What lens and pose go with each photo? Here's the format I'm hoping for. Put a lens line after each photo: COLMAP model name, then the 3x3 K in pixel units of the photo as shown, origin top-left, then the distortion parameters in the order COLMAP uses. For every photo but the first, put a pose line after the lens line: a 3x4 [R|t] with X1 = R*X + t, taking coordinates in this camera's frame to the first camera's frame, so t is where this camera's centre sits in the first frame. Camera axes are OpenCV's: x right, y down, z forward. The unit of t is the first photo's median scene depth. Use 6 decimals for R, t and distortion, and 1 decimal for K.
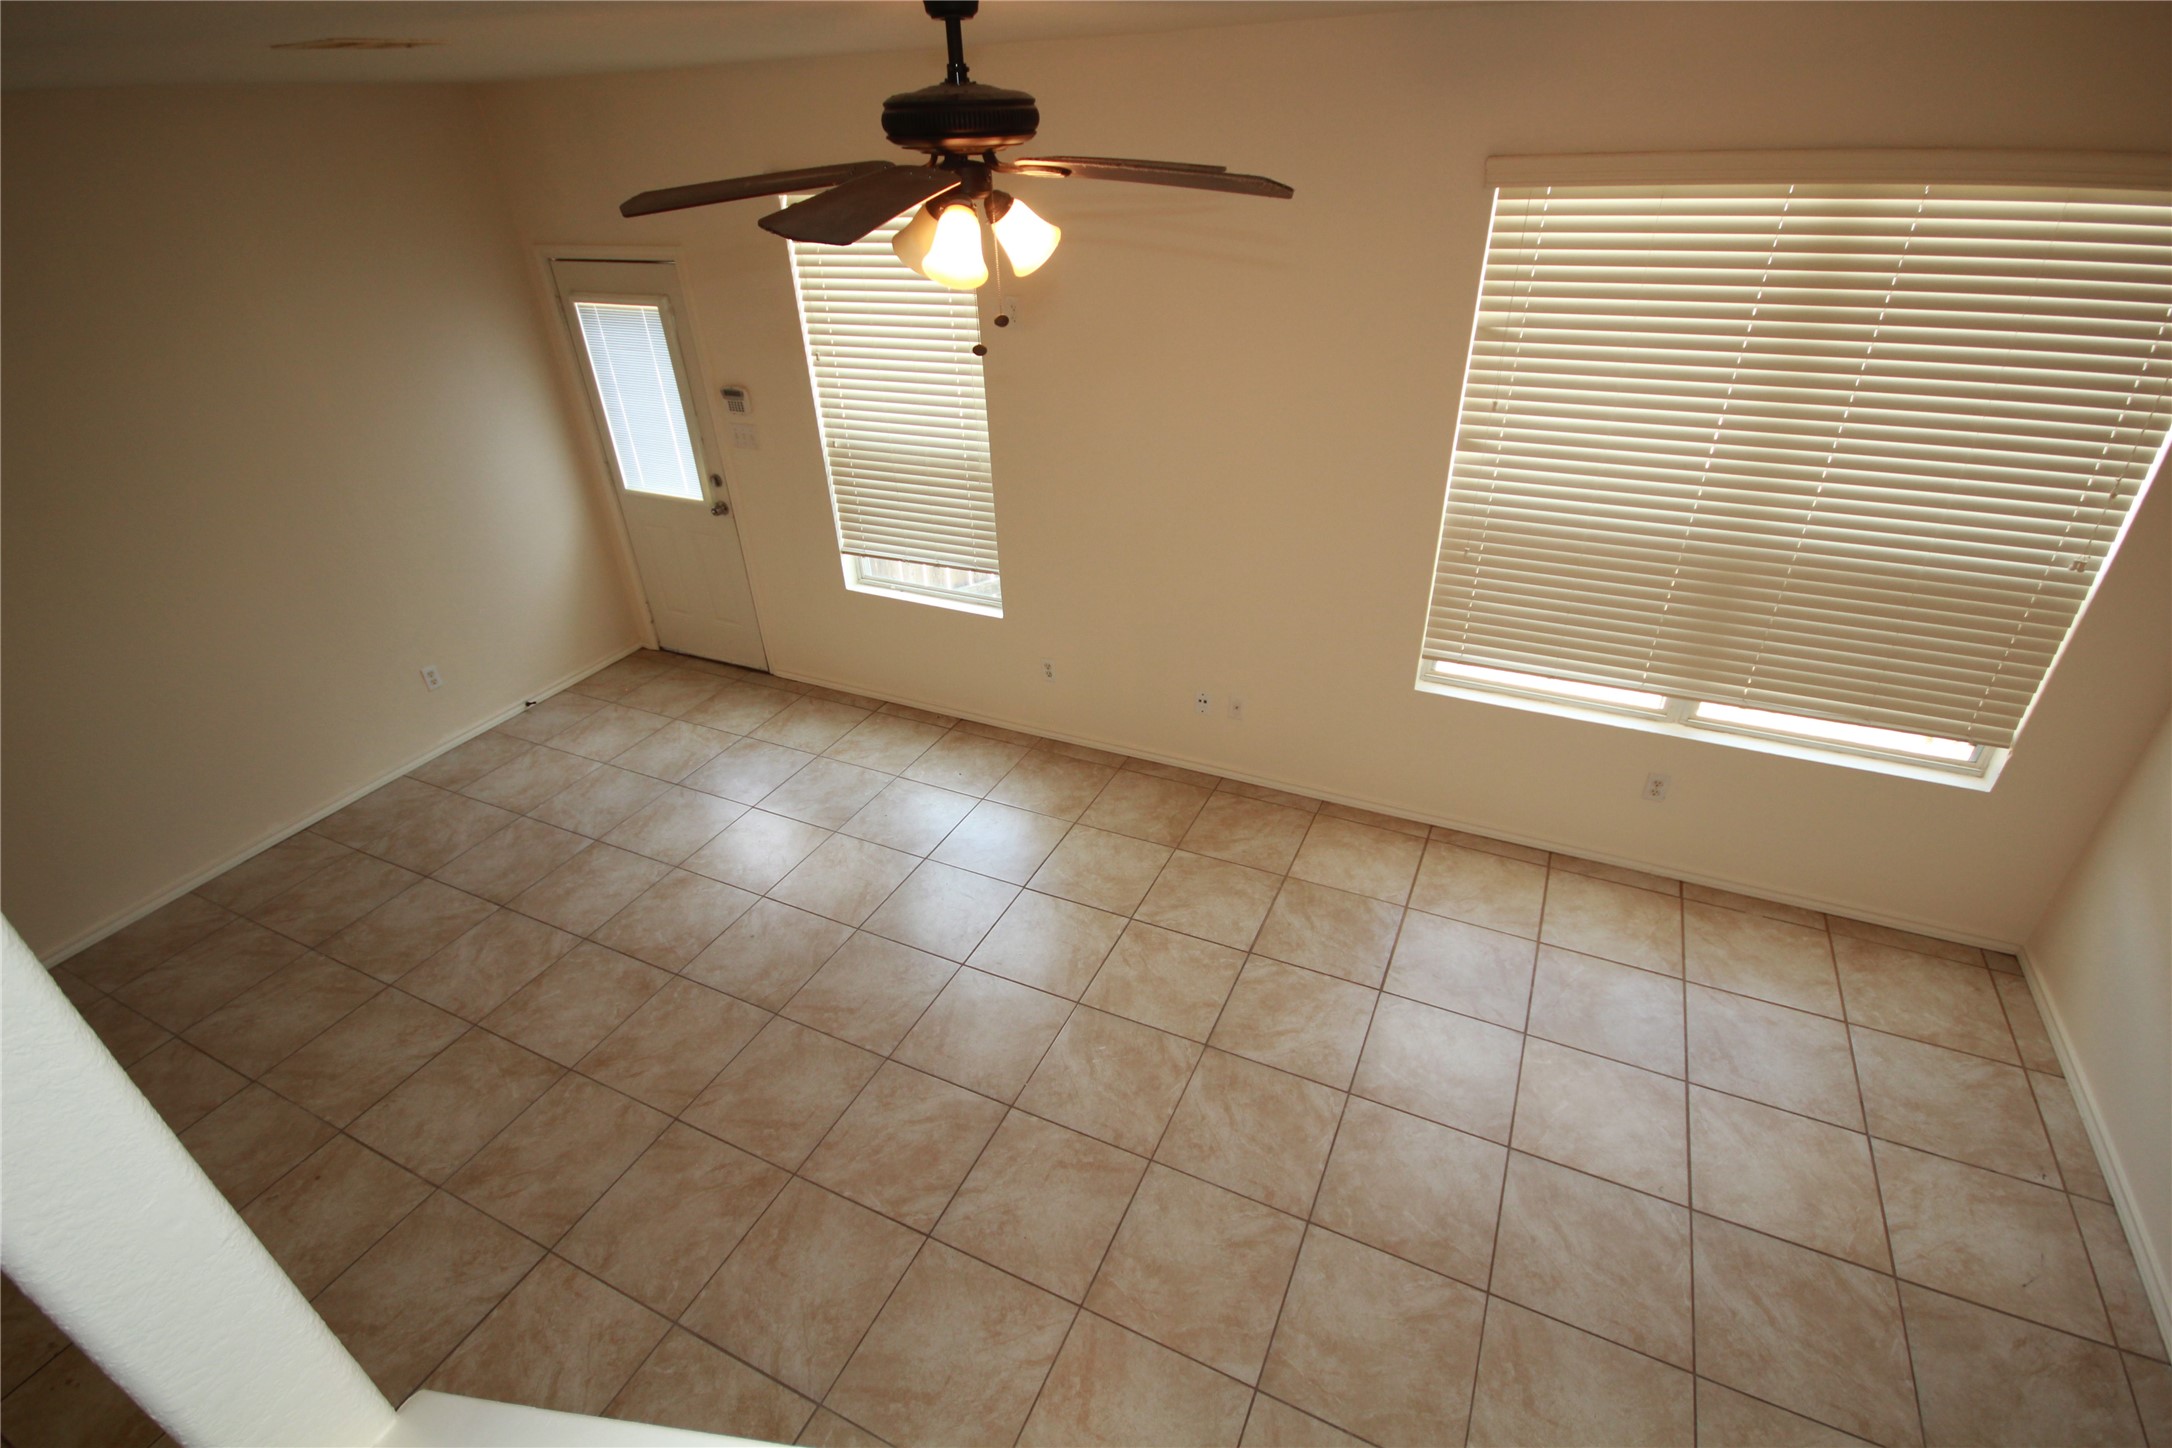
lens RADIAL K [[1003.1, 0, 1090.3], [0, 1003.1, 748.5], [0, 0, 1]] dist [0.000650, -0.000239]
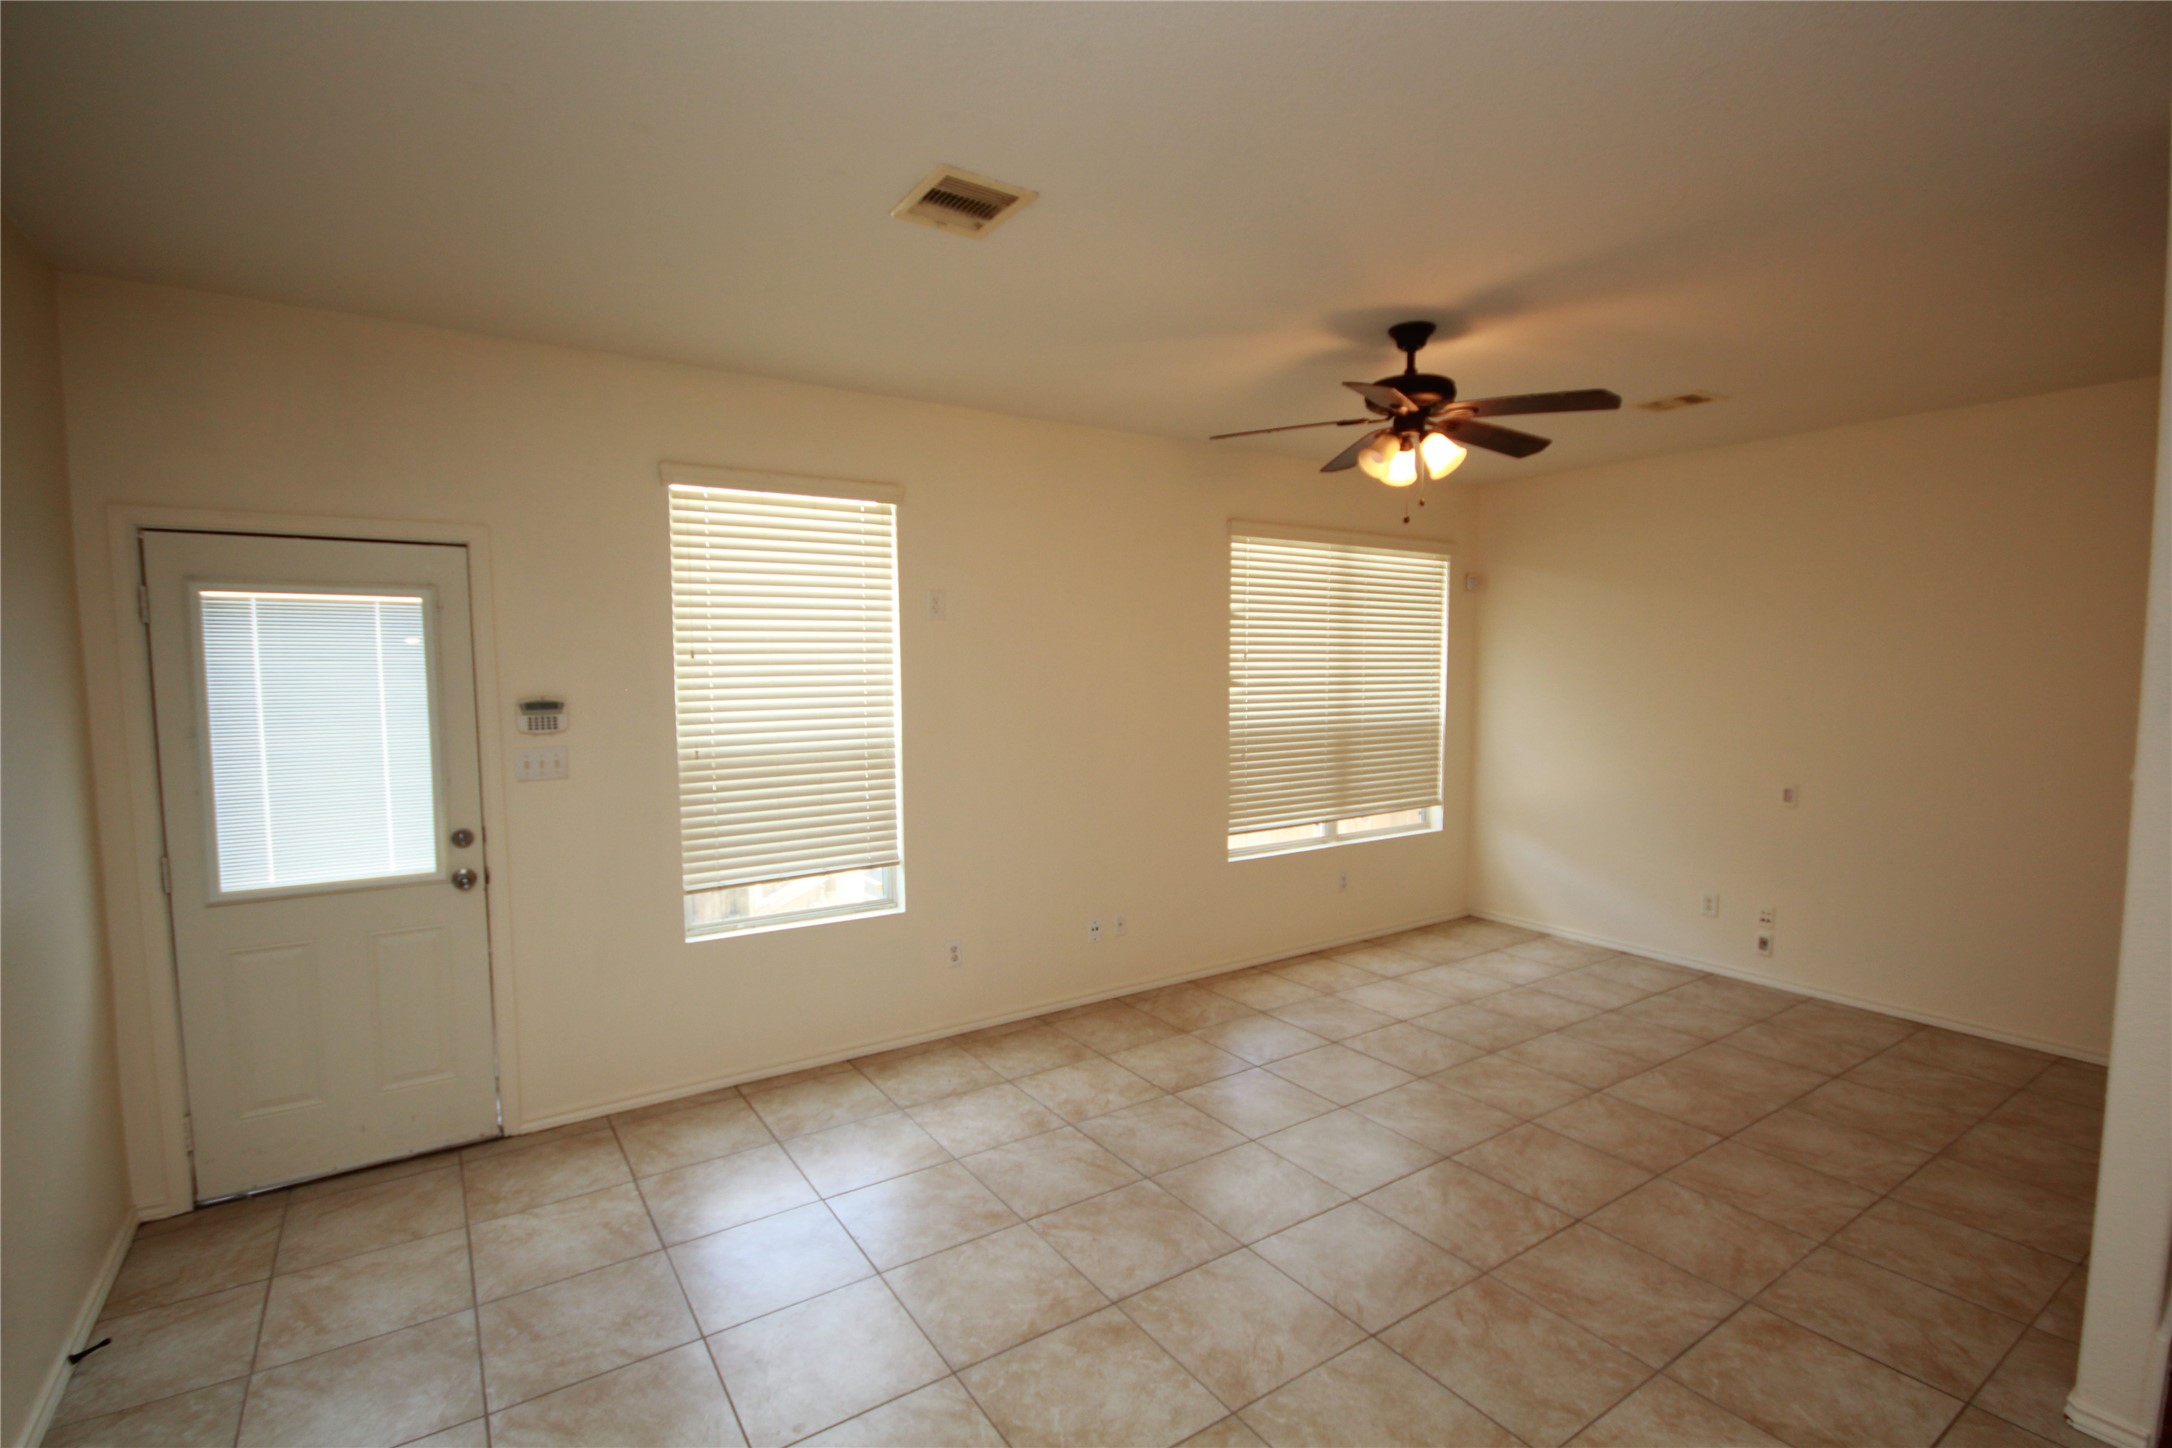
lens RADIAL K [[1003.1, 0, 1090.3], [0, 1003.1, 748.5], [0, 0, 1]] dist [0.000650, -0.000239]
pose [[0.505639, -0.040099, 0.861813, -0.832953], [0.447057, 0.866525, -0.221977, 0.024536], [-0.737881, 0.497520, 0.456075, 0.386485]]
